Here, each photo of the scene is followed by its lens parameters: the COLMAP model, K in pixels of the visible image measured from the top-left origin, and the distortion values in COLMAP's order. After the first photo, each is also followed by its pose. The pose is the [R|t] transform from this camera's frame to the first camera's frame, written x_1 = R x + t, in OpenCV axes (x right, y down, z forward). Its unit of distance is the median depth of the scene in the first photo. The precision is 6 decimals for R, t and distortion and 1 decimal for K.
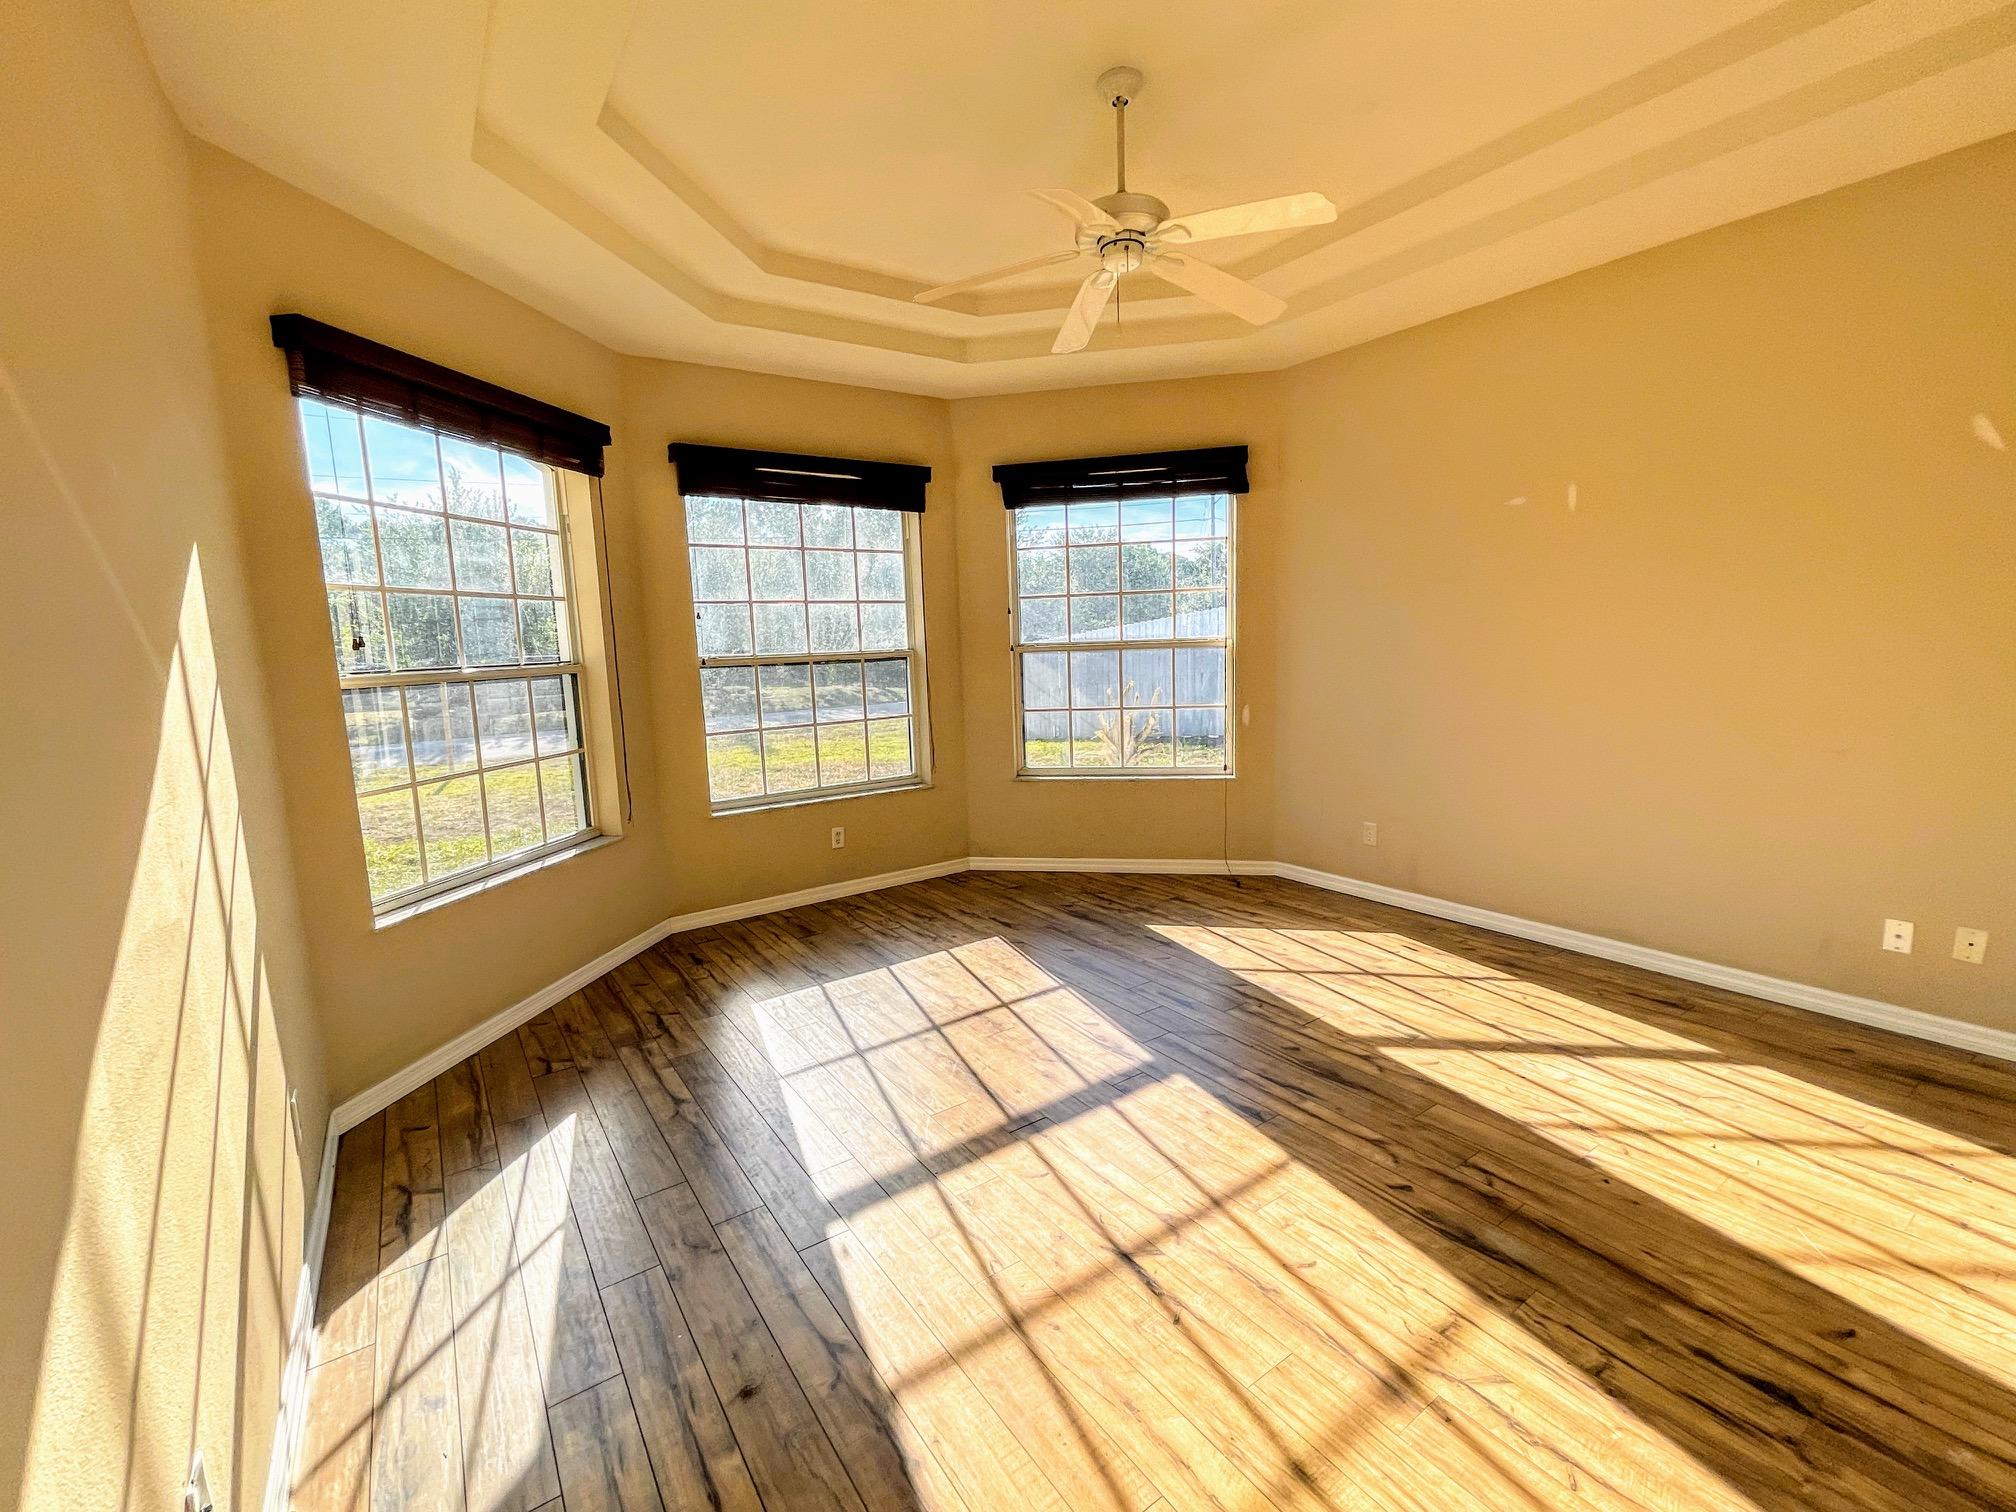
lens RADIAL K [[826.6, 0, 1011.0], [0, 826.6, 752.4], [0, 0, 1]] dist [-0.001281, -0.000542]
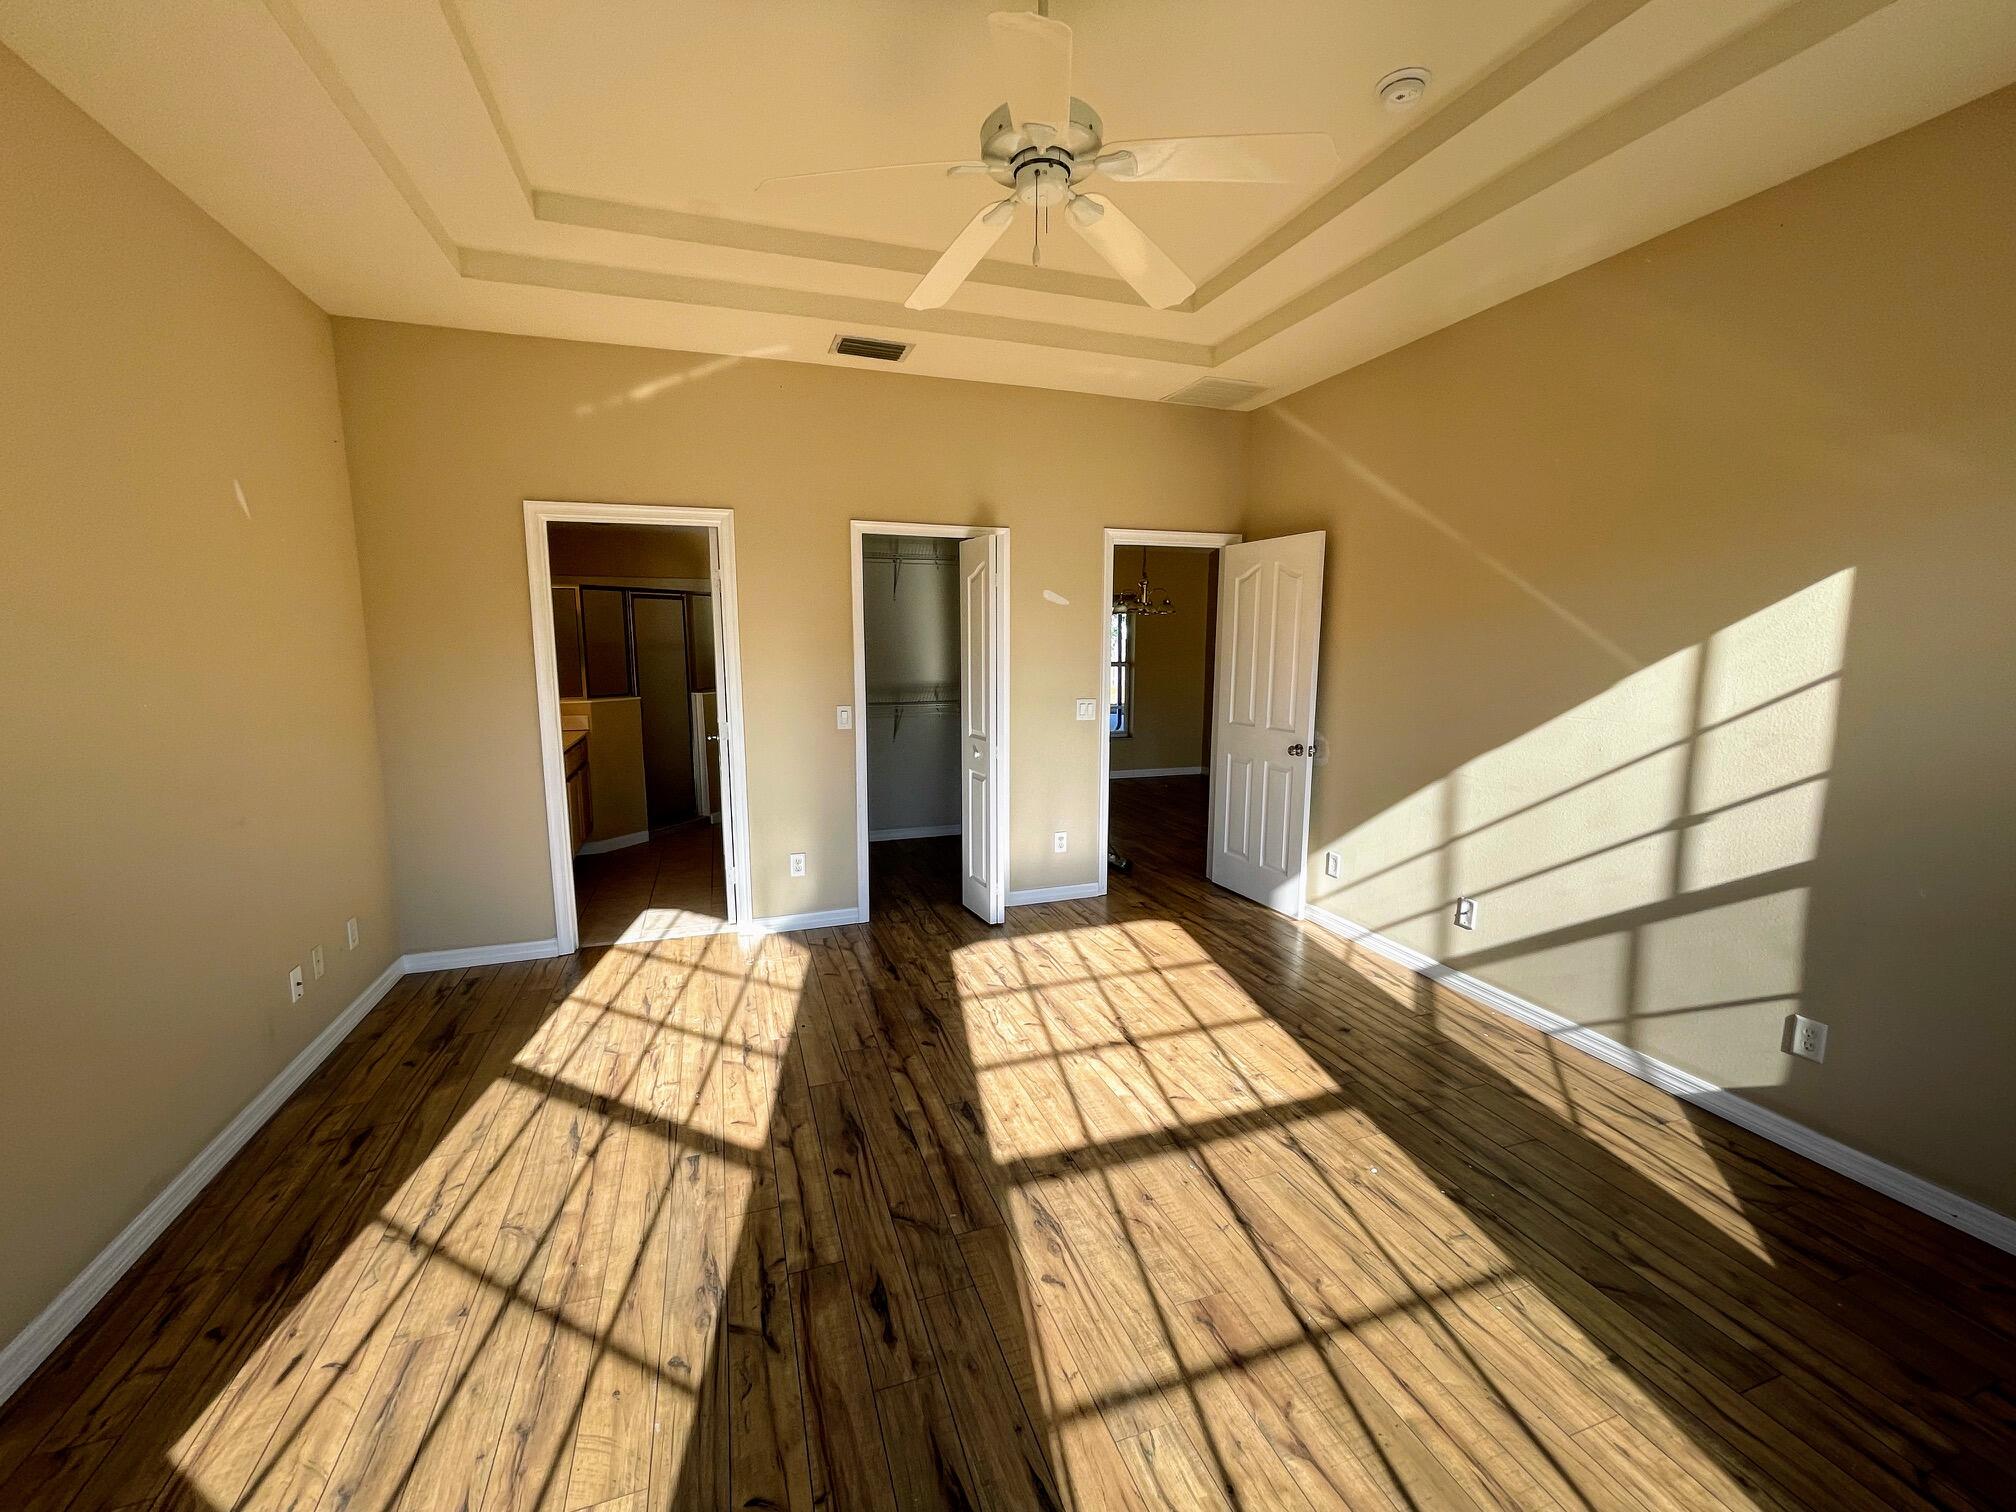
lens RADIAL K [[826.6, 0, 1009.9], [0, 826.6, 755.0], [0, 0, 1]] dist [-0.001281, -0.000542]
pose [[-0.963201, -0.004230, 0.268750, -0.047157], [0.068597, 0.962897, 0.261006, -0.271795], [-0.259882, 0.269837, -0.927173, 1.757749]]
